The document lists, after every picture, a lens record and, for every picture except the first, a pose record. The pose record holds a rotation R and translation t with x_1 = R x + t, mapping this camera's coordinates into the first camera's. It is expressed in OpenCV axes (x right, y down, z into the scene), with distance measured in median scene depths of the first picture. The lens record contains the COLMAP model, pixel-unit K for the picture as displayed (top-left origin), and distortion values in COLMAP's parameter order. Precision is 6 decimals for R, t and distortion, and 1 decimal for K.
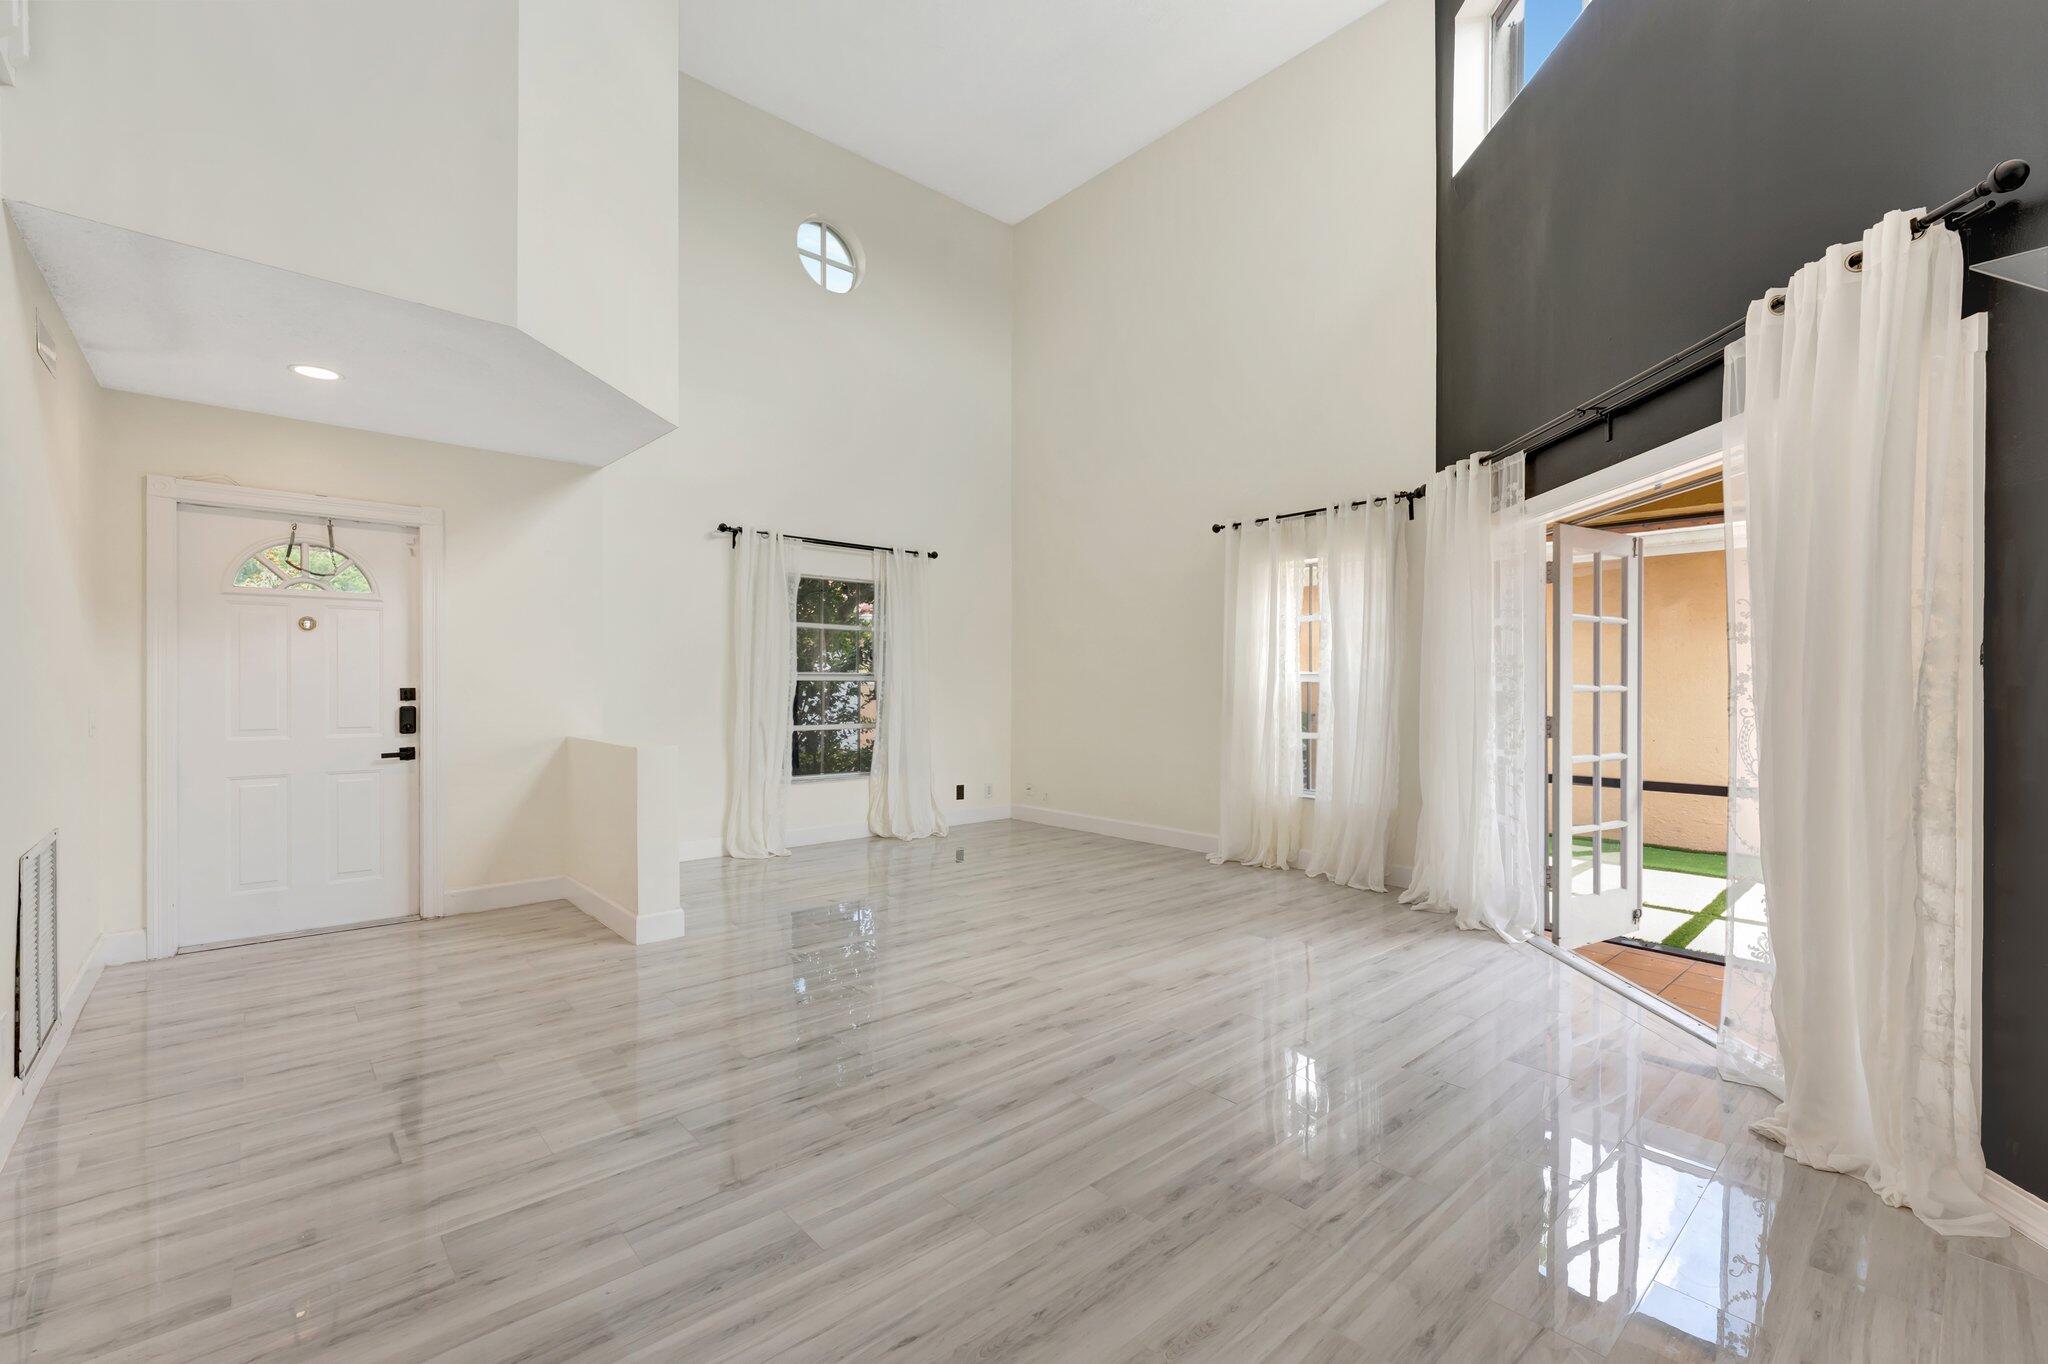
lens RADIAL K [[876.1, 0, 1027.9], [0, 876.1, 677.2], [0, 0, 1]] dist [-0.006950, 0.000980]
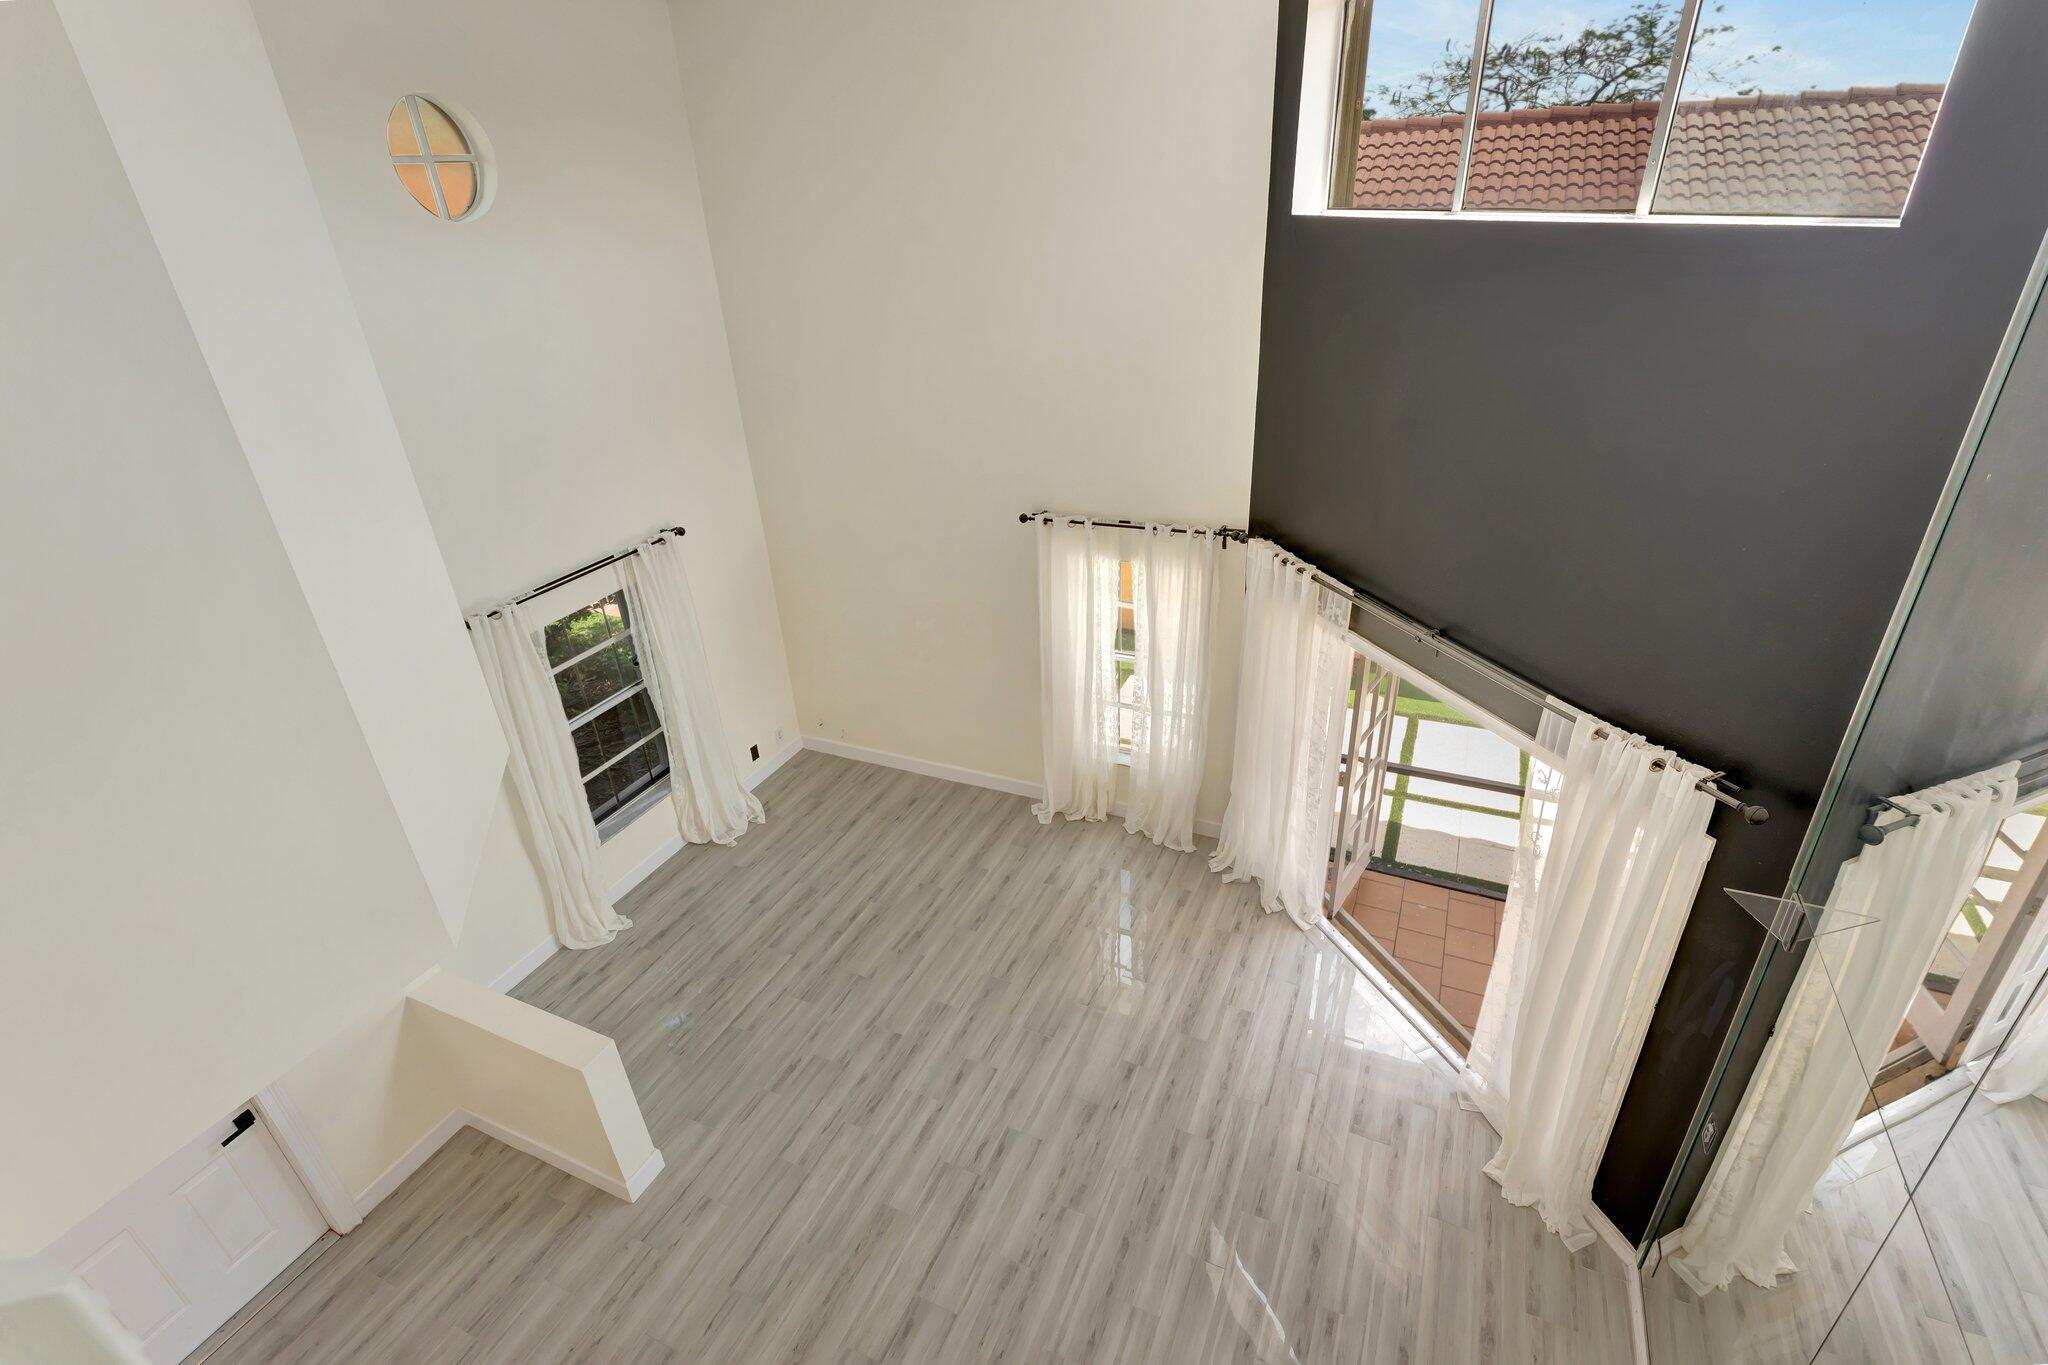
lens RADIAL K [[963.4, 0, 1035.1], [0, 963.4, 672.1], [0, 0, 1]] dist [-0.007735, 0.000092]
pose [[0.912325, -0.222106, 0.343995, -0.235272], [0.038645, 0.883058, 0.467670, -0.707362], [-0.407640, -0.413374, 0.814219, 0.112579]]
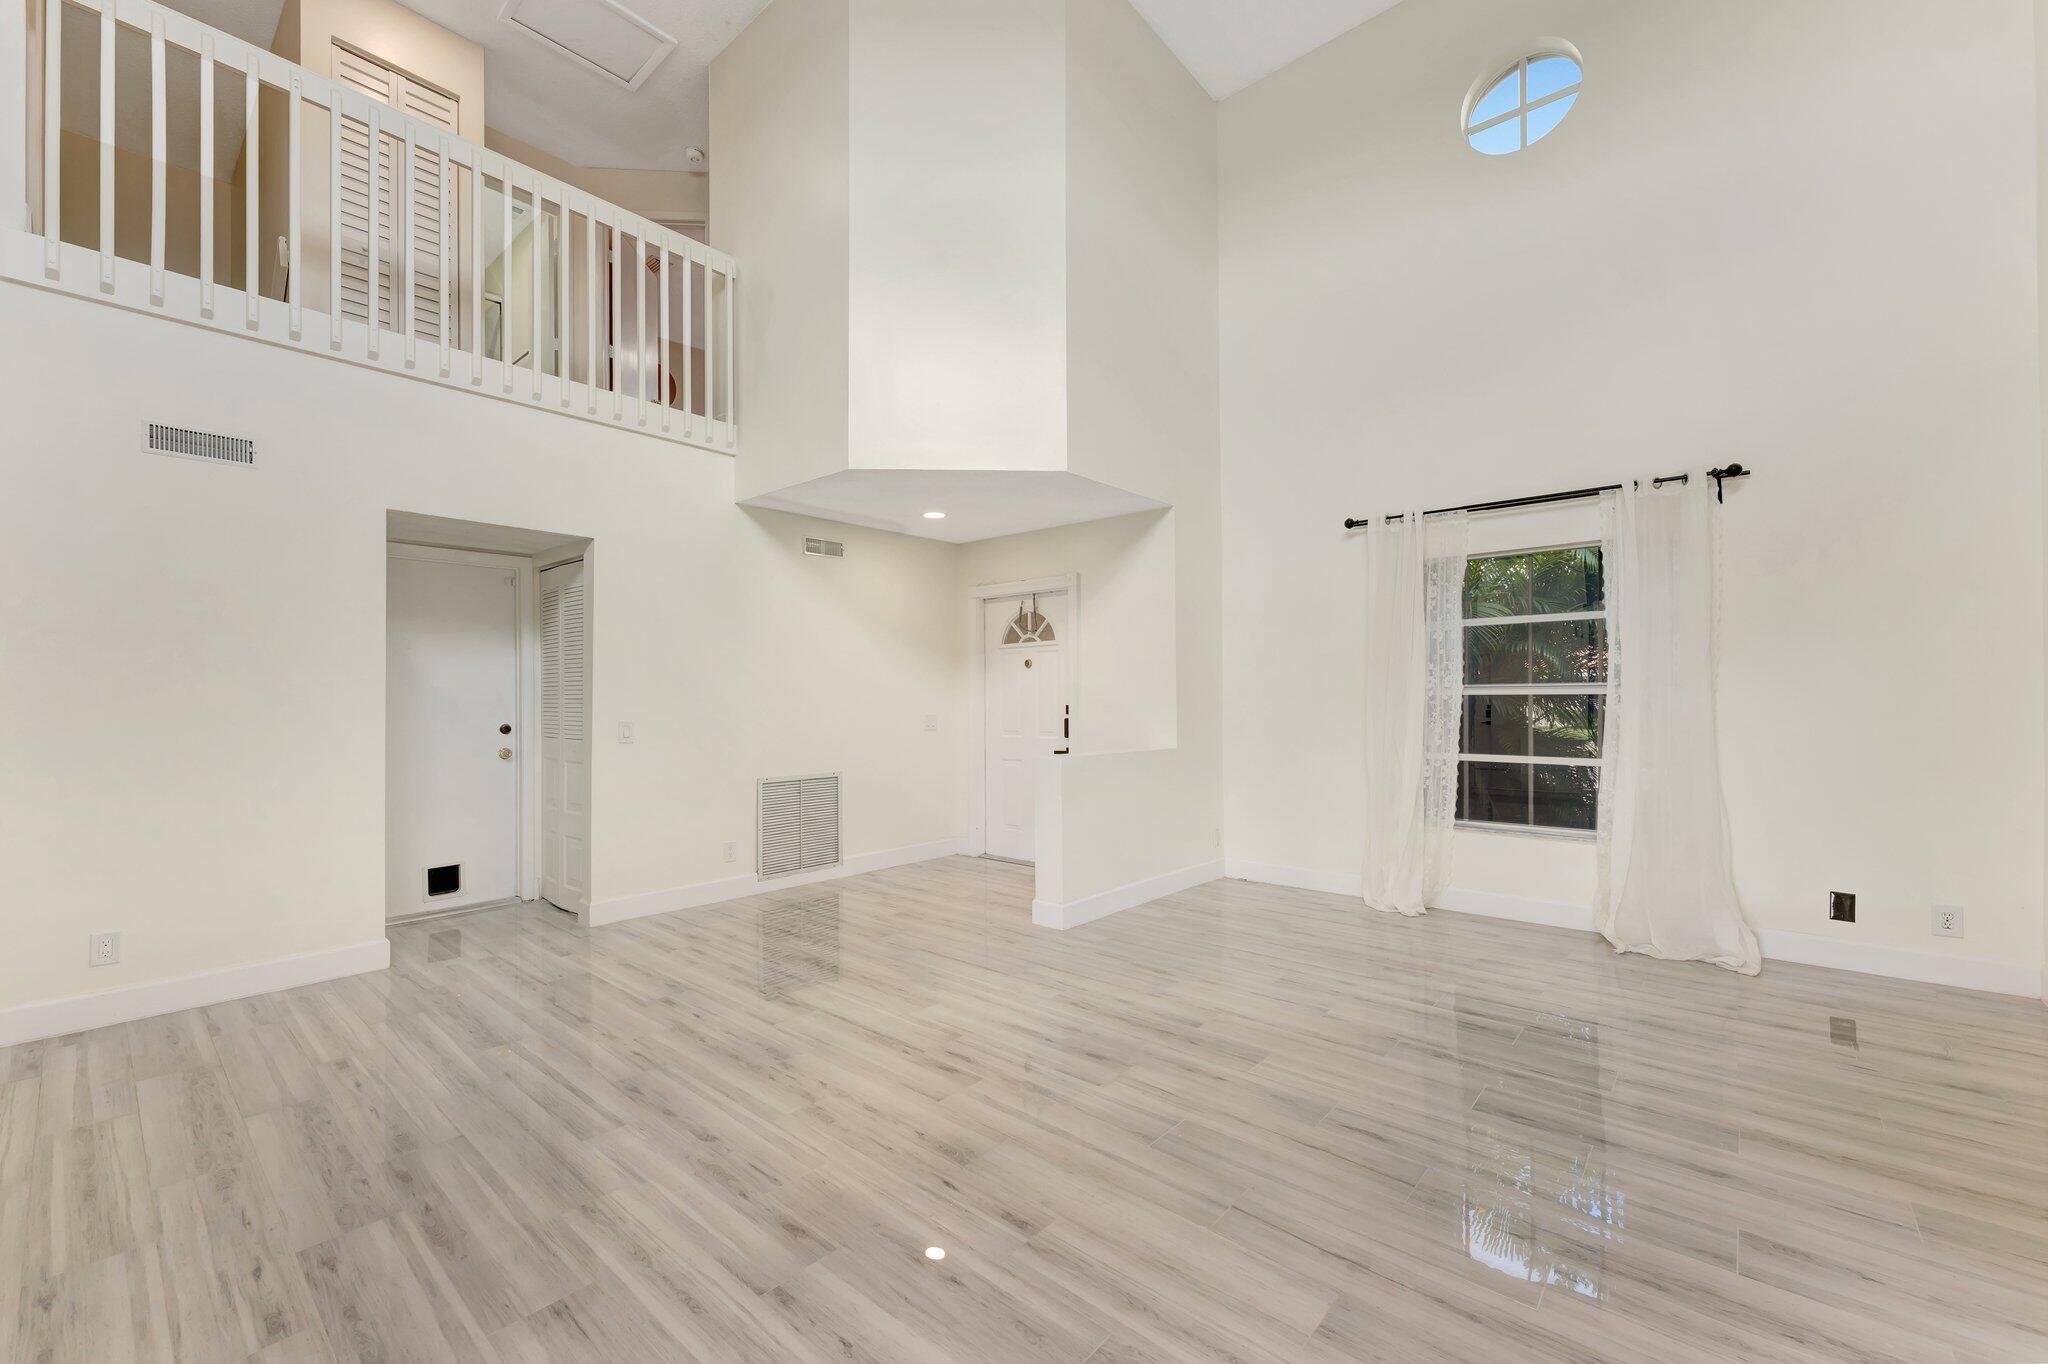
lens RADIAL K [[828.0, 0, 1015.1], [0, 828.0, 694.8], [0, 0, 1]] dist [0.000588, -0.000227]
pose [[0.110692, -0.009529, -0.993809, 0.603091], [0.013786, 0.999873, -0.008051, 0.005613], [0.993759, -0.012810, 0.110809, 0.775170]]
